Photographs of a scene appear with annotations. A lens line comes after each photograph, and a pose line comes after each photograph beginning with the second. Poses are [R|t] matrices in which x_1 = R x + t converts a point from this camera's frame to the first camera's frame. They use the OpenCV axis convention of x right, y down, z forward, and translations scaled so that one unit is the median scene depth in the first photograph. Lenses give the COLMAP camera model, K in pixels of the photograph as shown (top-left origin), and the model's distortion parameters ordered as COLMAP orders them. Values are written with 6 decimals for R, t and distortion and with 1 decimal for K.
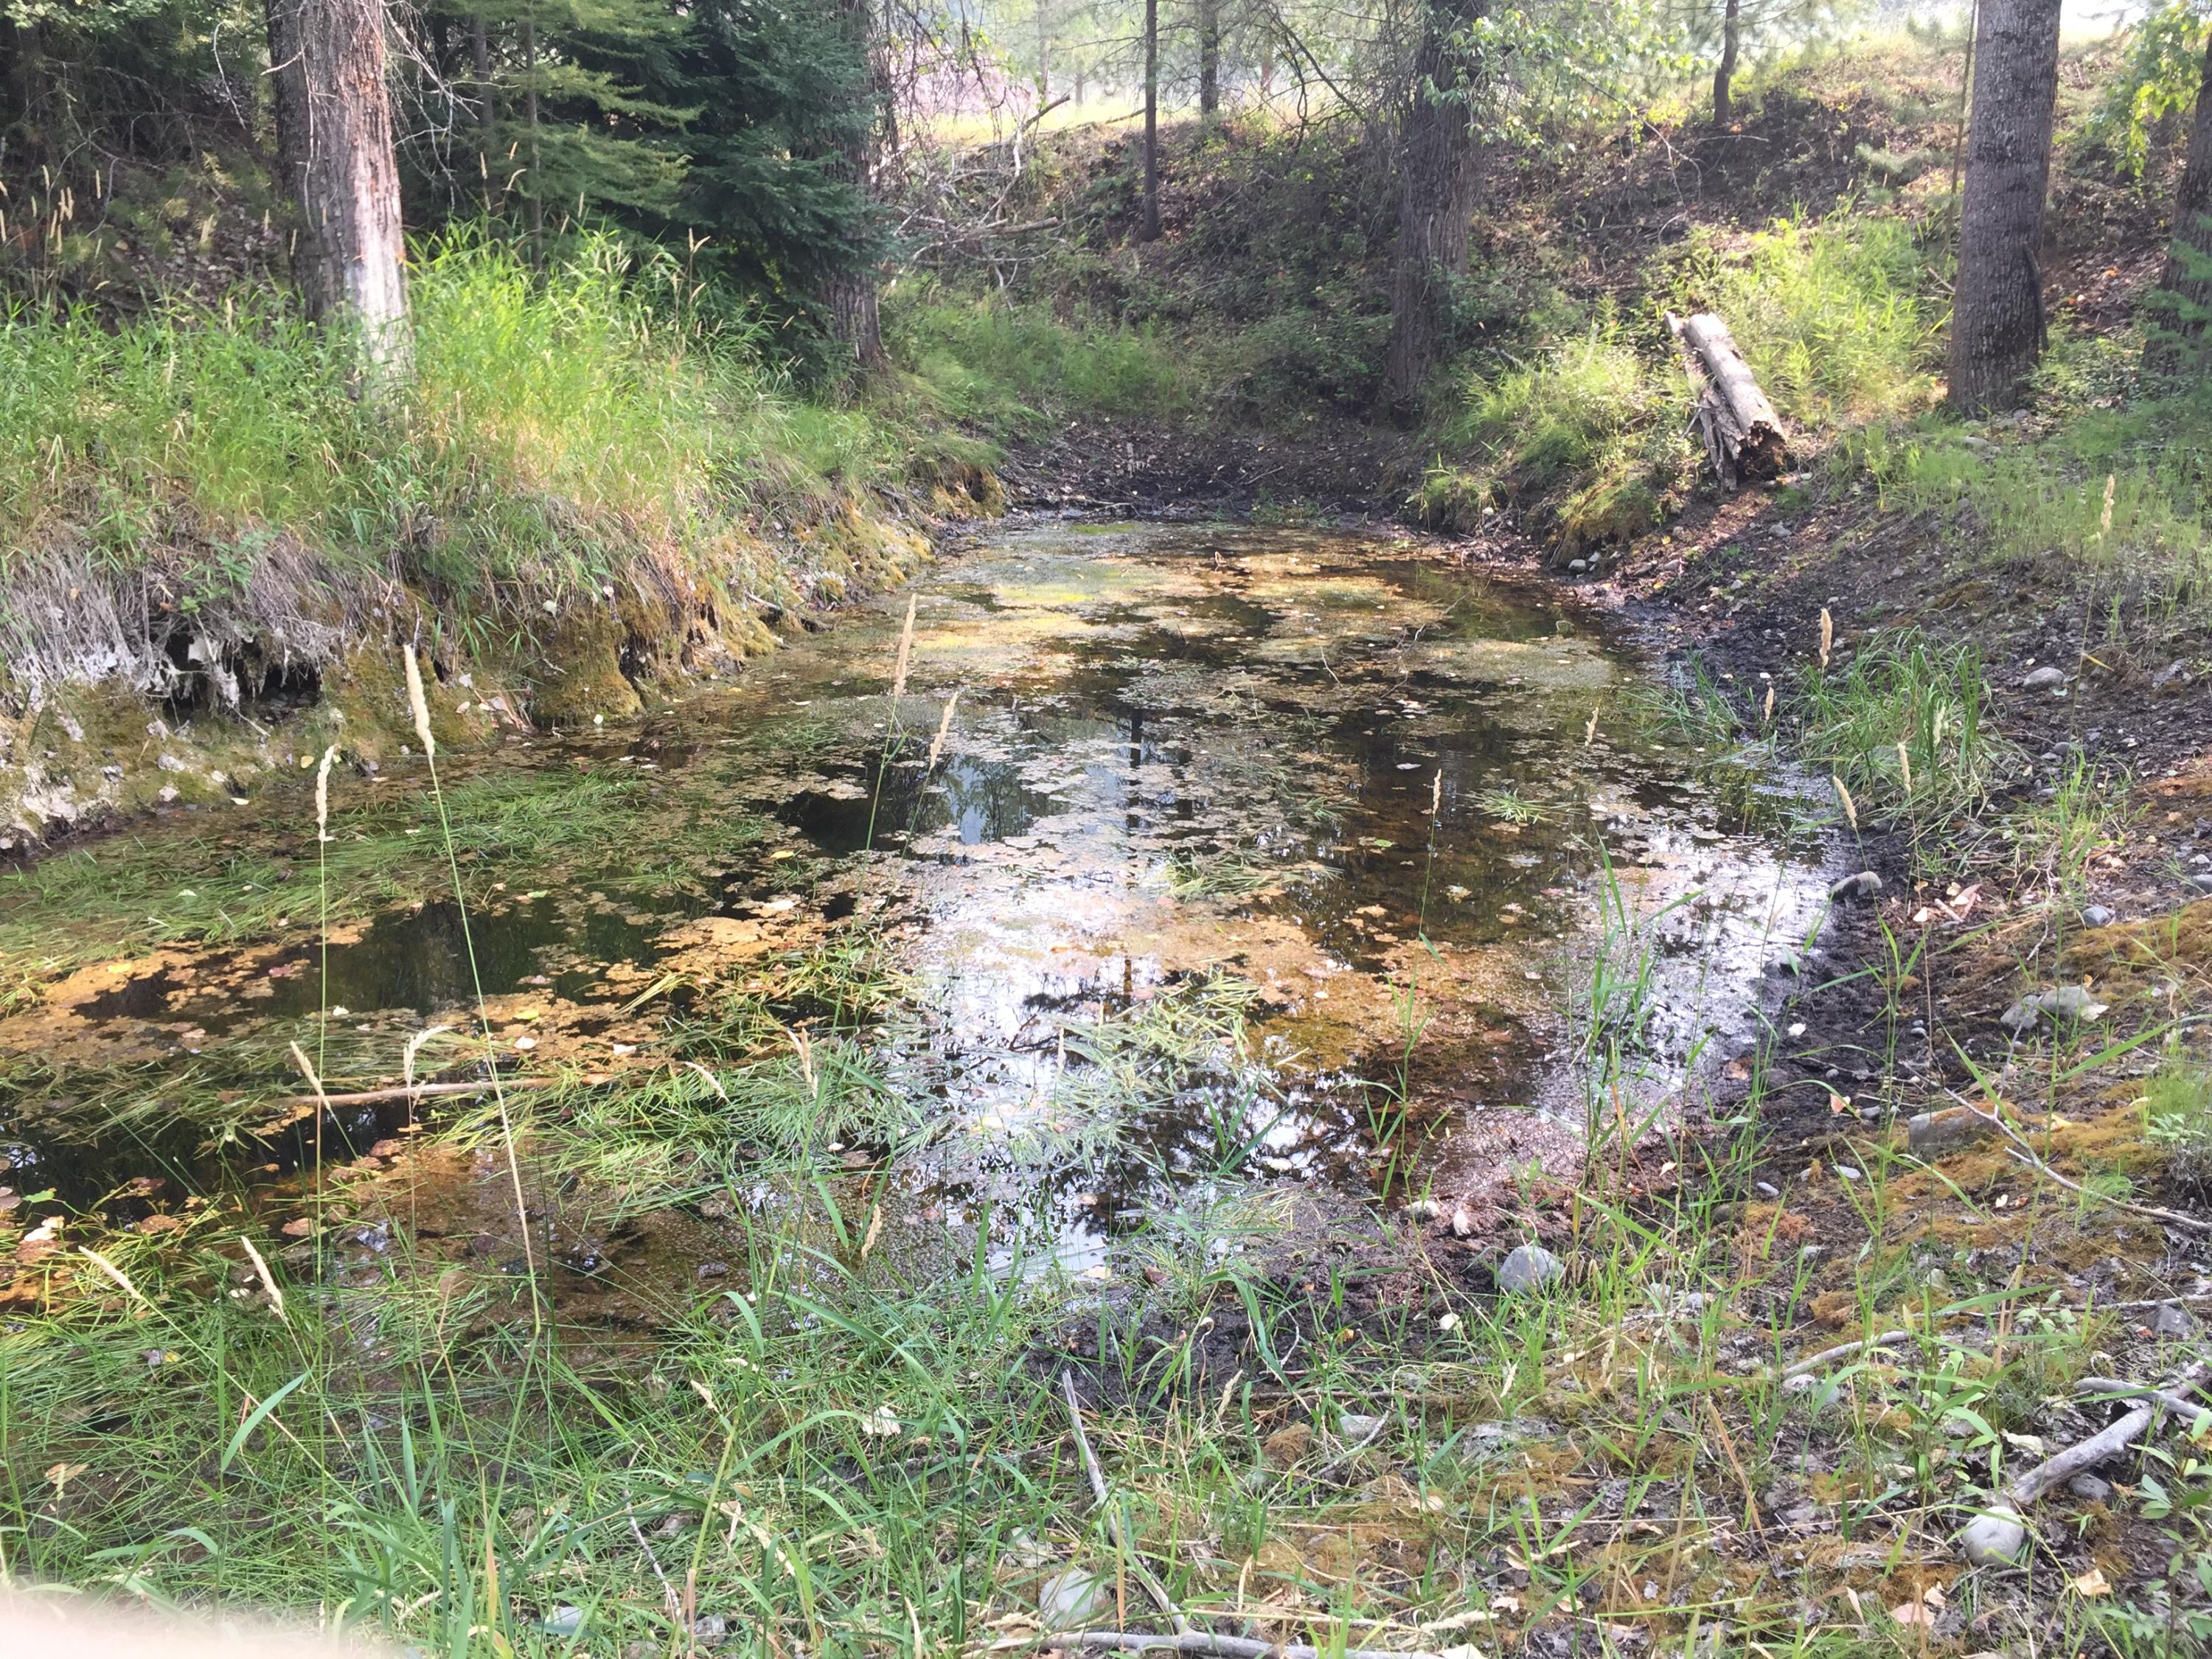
lens RADIAL K [[1892.6, 0, 1106.0], [0, 1892.6, 829.5], [0, 0, 1]] dist [0.079990, -0.057087]
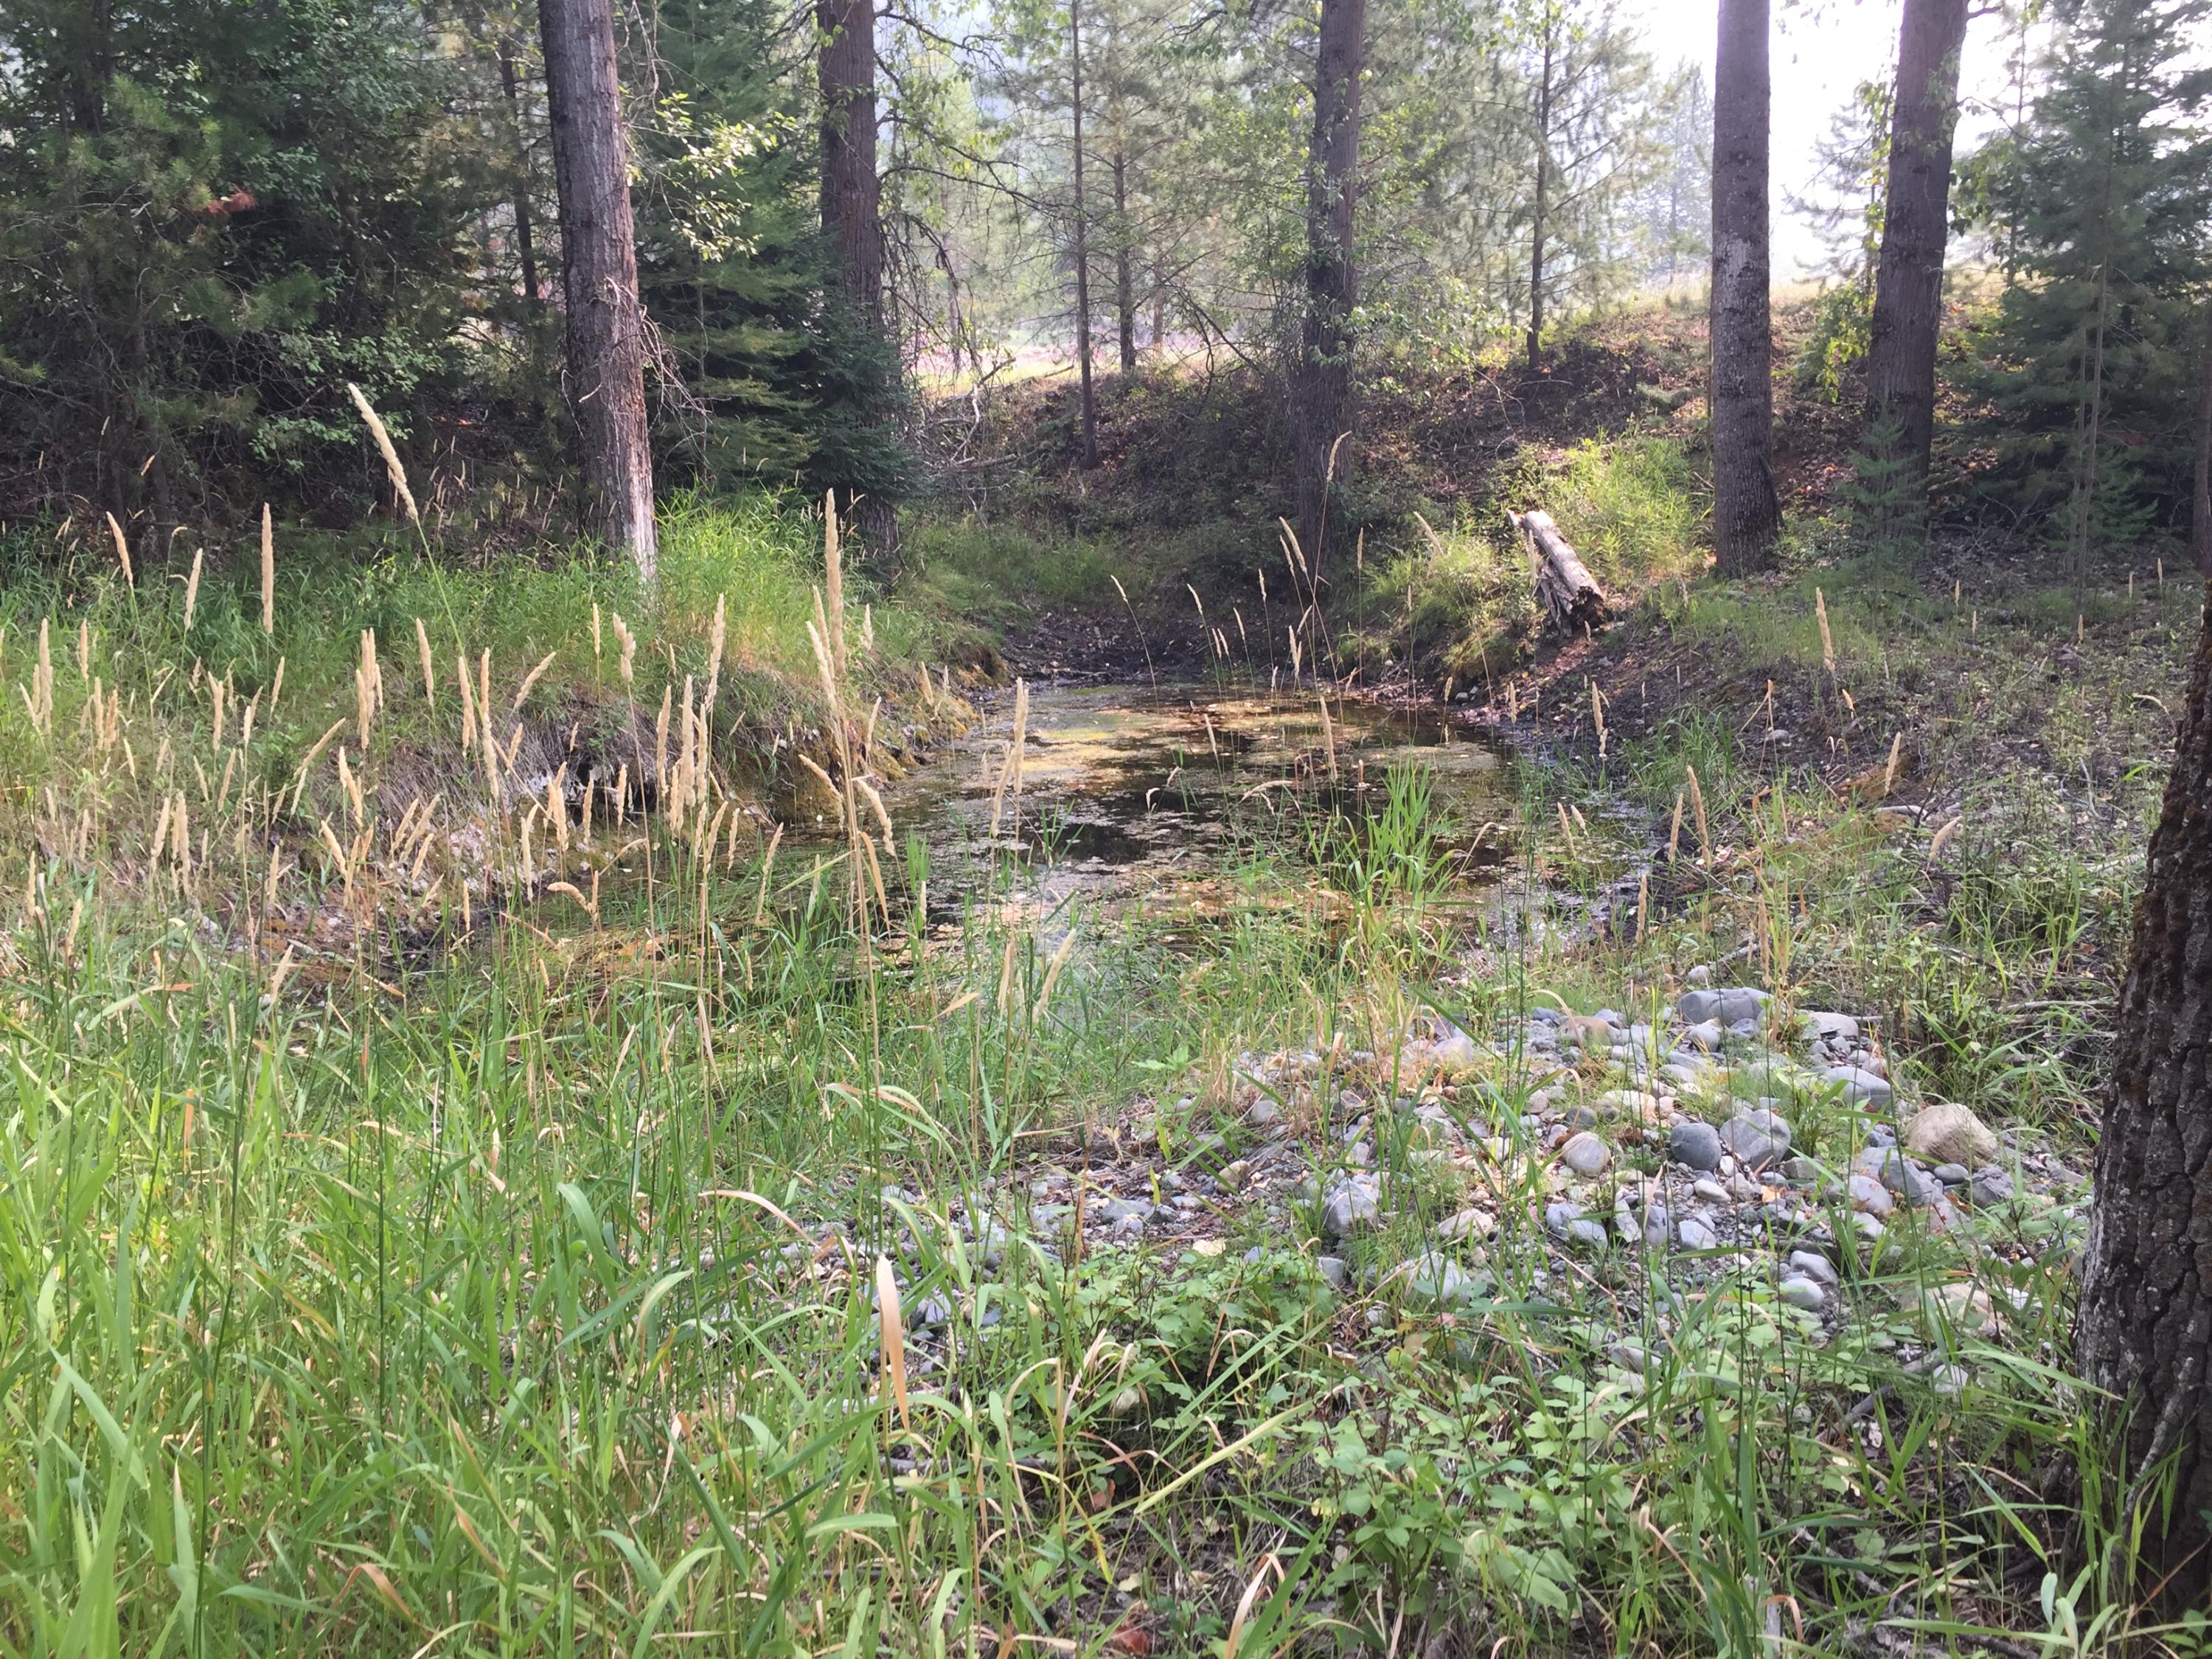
lens RADIAL K [[1867.0, 0, 1106.0], [0, 1867.0, 829.5], [0, 0, 1]] dist [-0.005034, 0.405632]
pose [[0.996268, -0.054208, 0.067164, -0.090696], [0.060723, 0.993223, -0.099105, 0.065677], [-0.061336, 0.102813, 0.992808, -0.266945]]
